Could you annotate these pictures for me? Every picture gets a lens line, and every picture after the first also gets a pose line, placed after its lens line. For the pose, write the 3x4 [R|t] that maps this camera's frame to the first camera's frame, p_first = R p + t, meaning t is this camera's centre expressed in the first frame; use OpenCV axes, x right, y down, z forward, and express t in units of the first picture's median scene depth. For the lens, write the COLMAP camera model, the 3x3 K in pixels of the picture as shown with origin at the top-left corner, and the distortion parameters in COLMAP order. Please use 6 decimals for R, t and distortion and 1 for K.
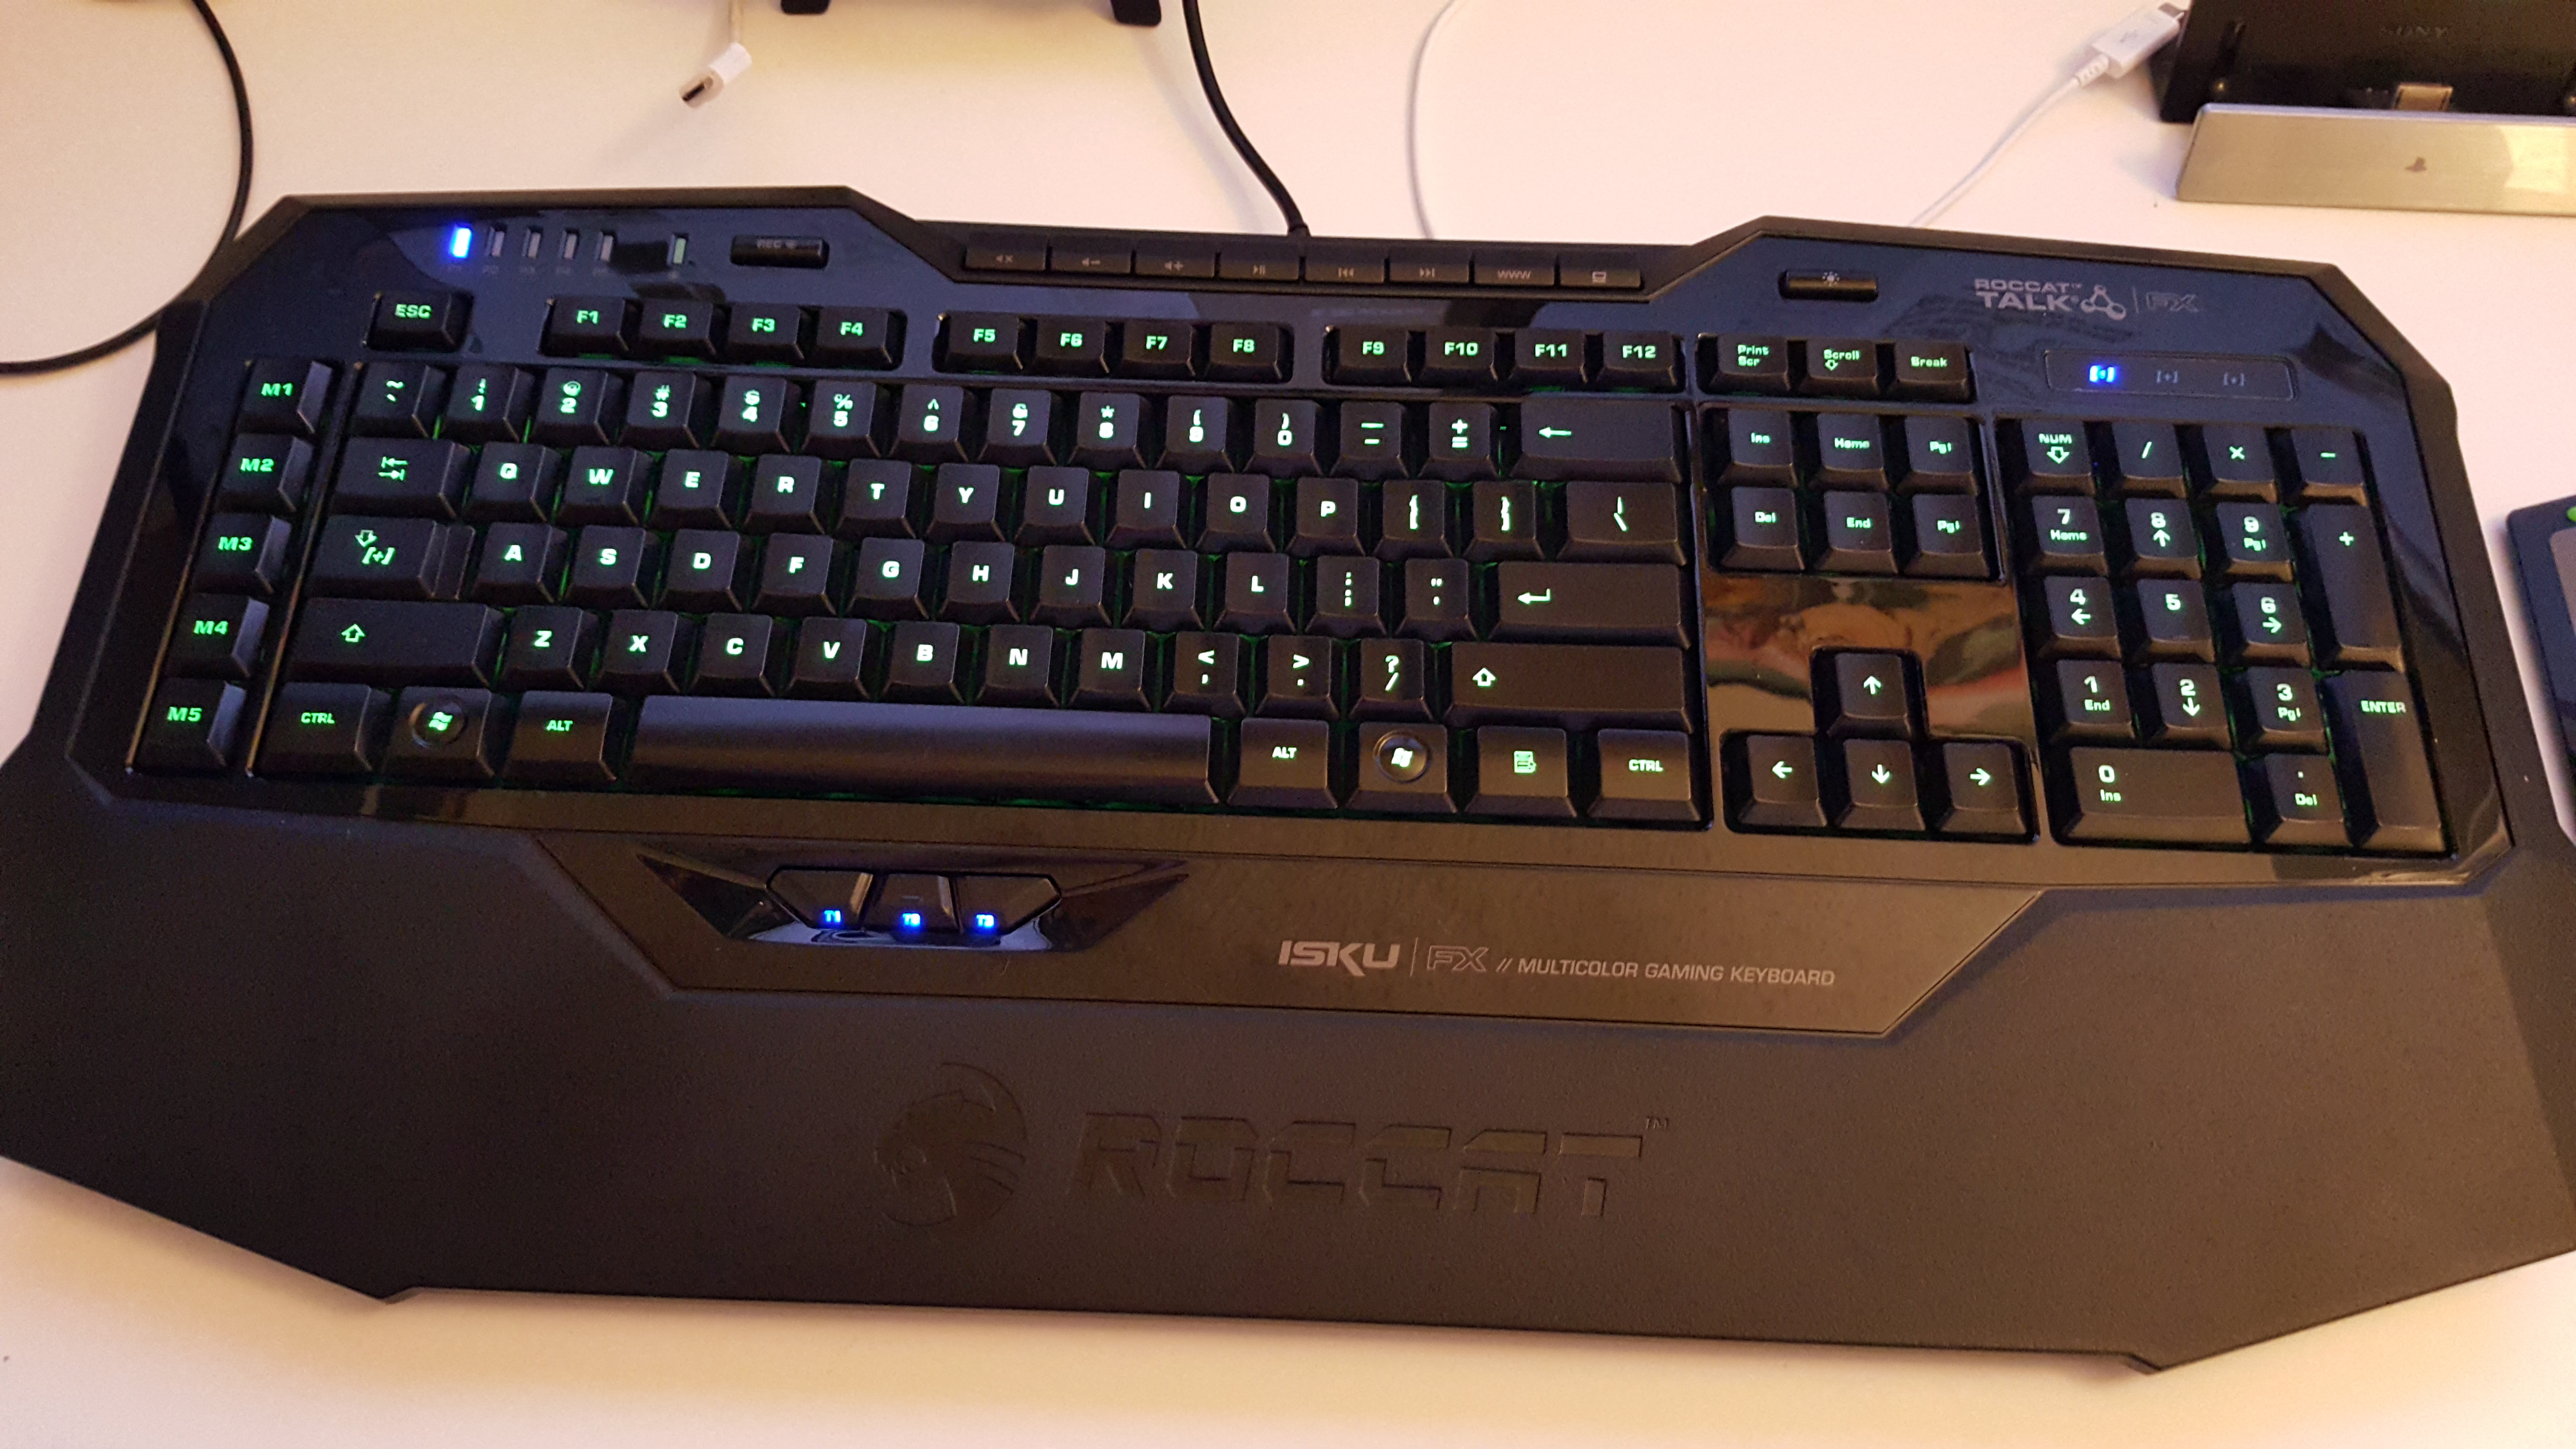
lens RADIAL K [[1825.4, 0, 1252.2], [0, 1825.4, 717.3], [0, 0, 1]] dist [0.110349, -0.242841]
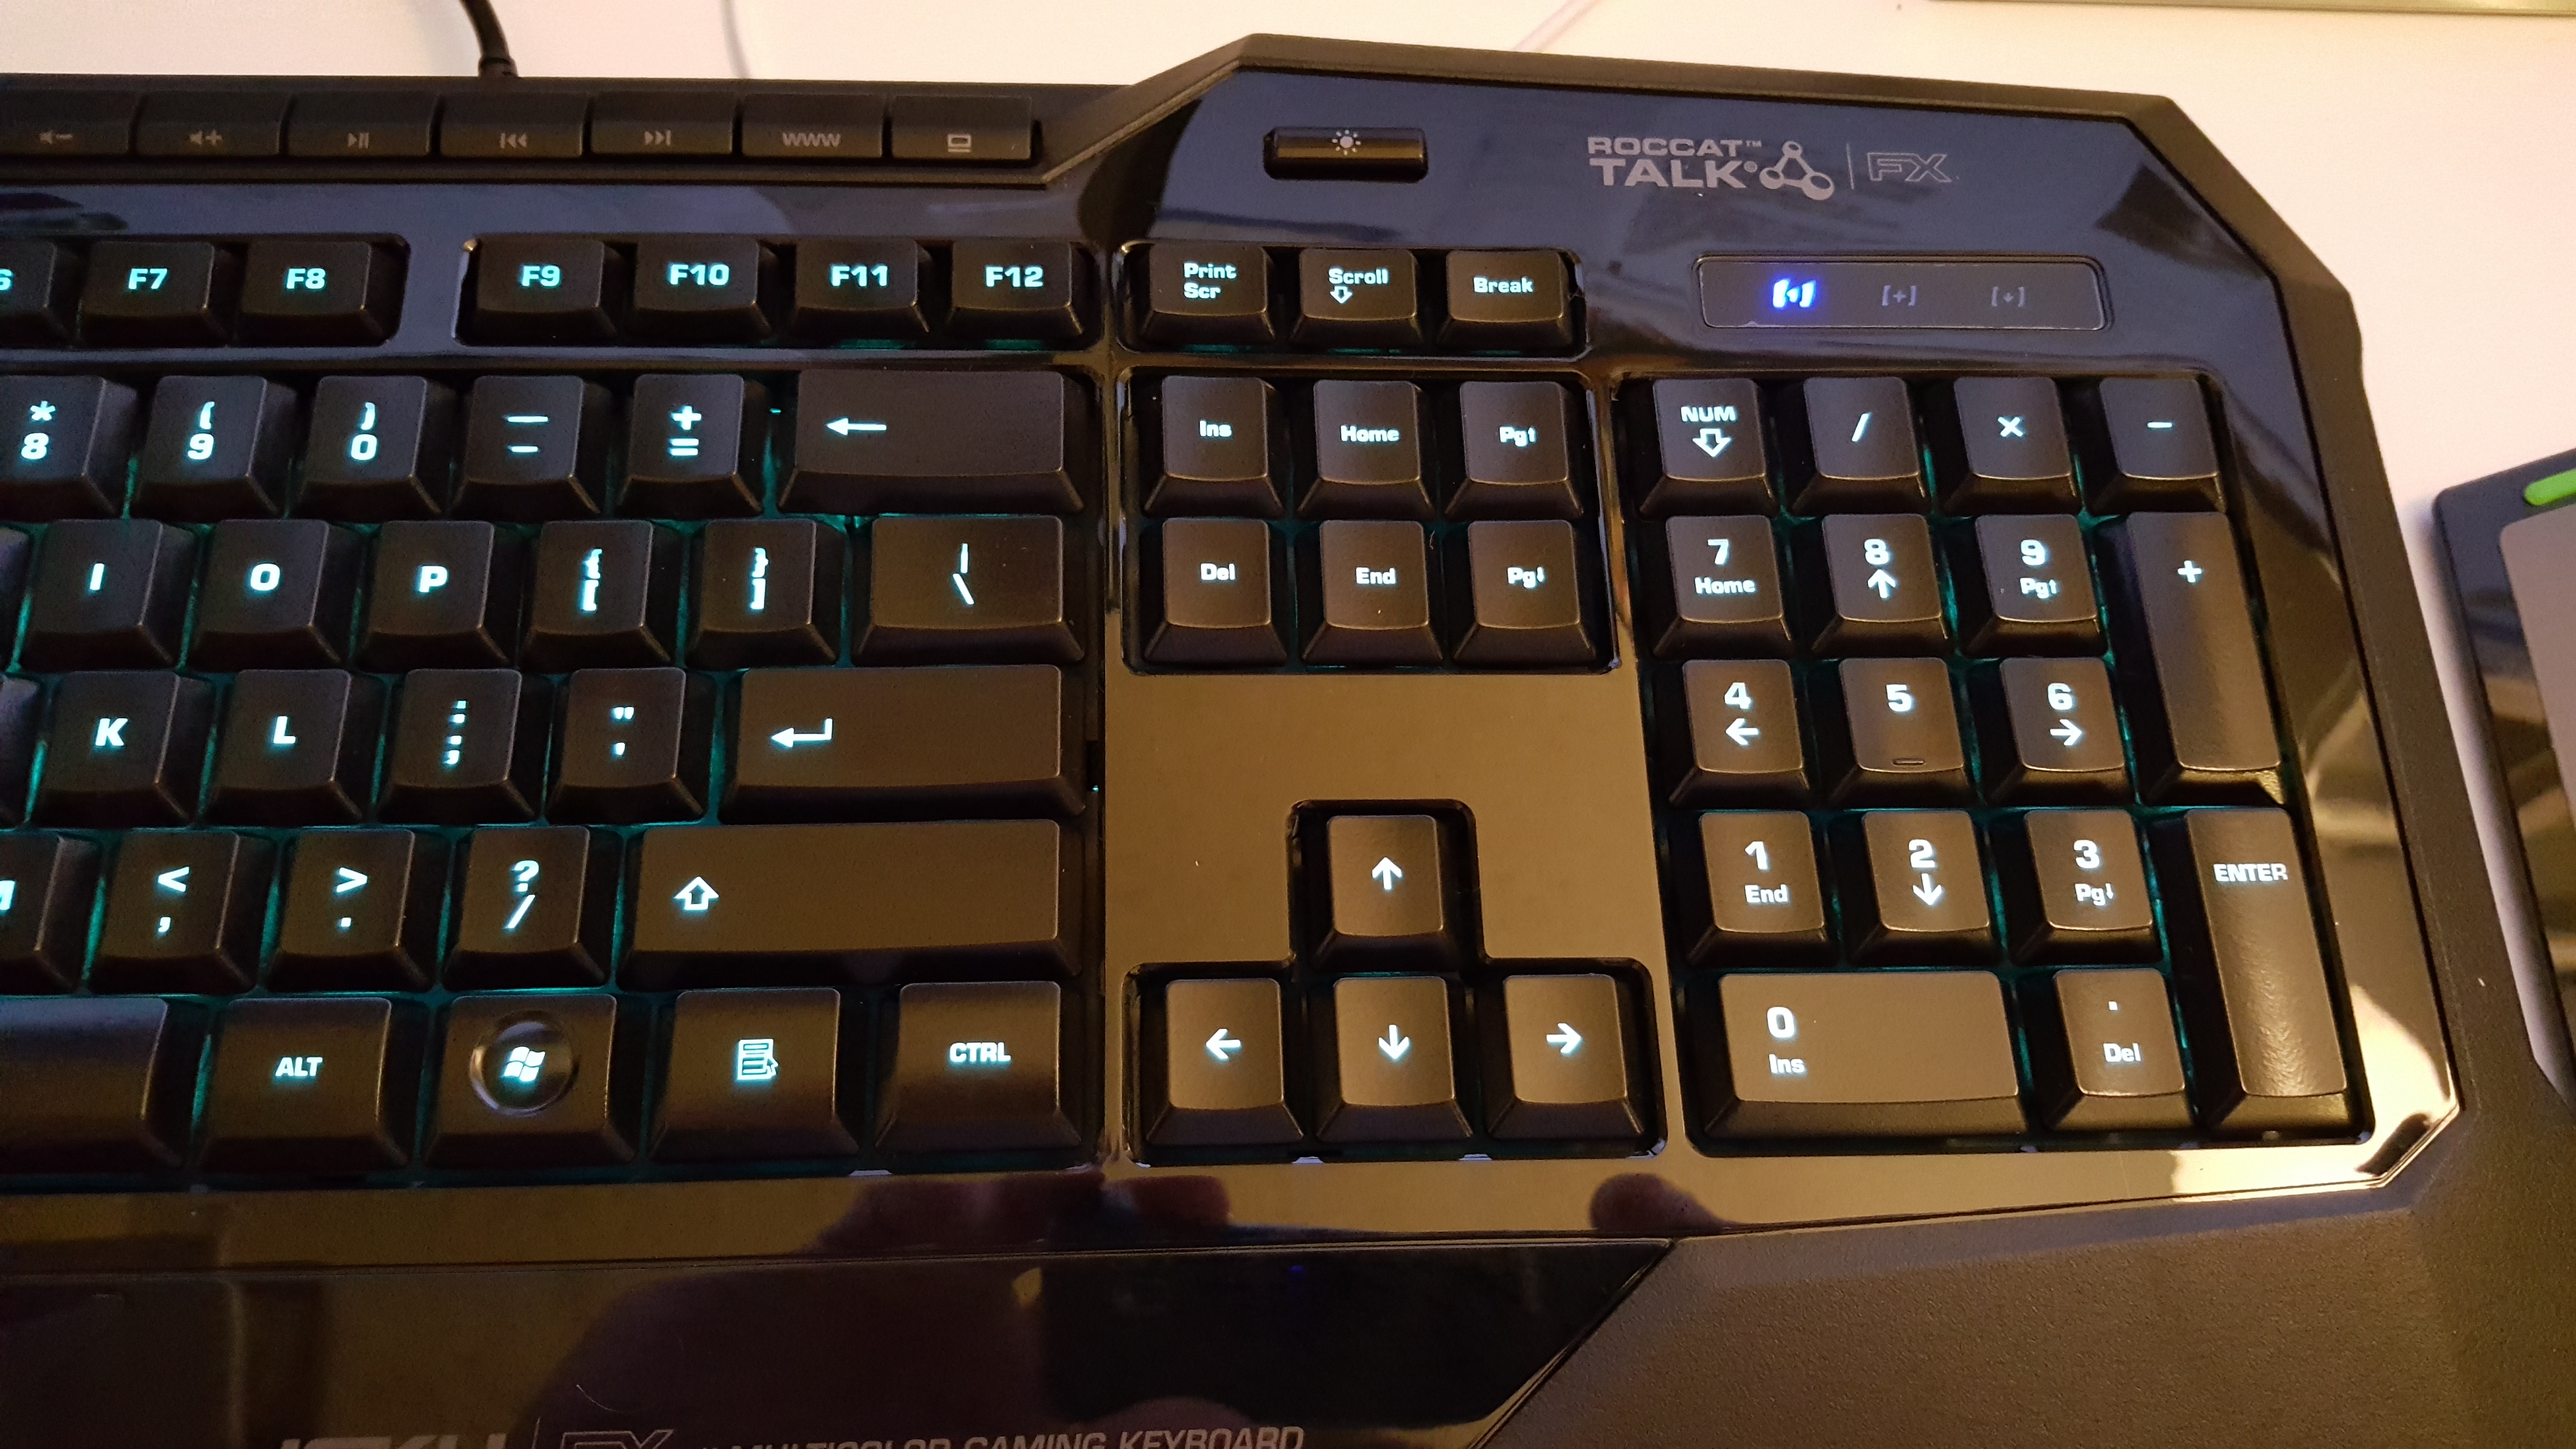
lens RADIAL K [[1745.0, 0, 1264.3], [0, 1745.0, 713.9], [0, 0, 1]] dist [0.158561, -0.332816]
pose [[0.996166, -0.043960, 0.075630, 0.245499], [0.037183, 0.995355, 0.088803, -0.110485], [-0.079182, -0.085650, 0.993174, 0.440271]]
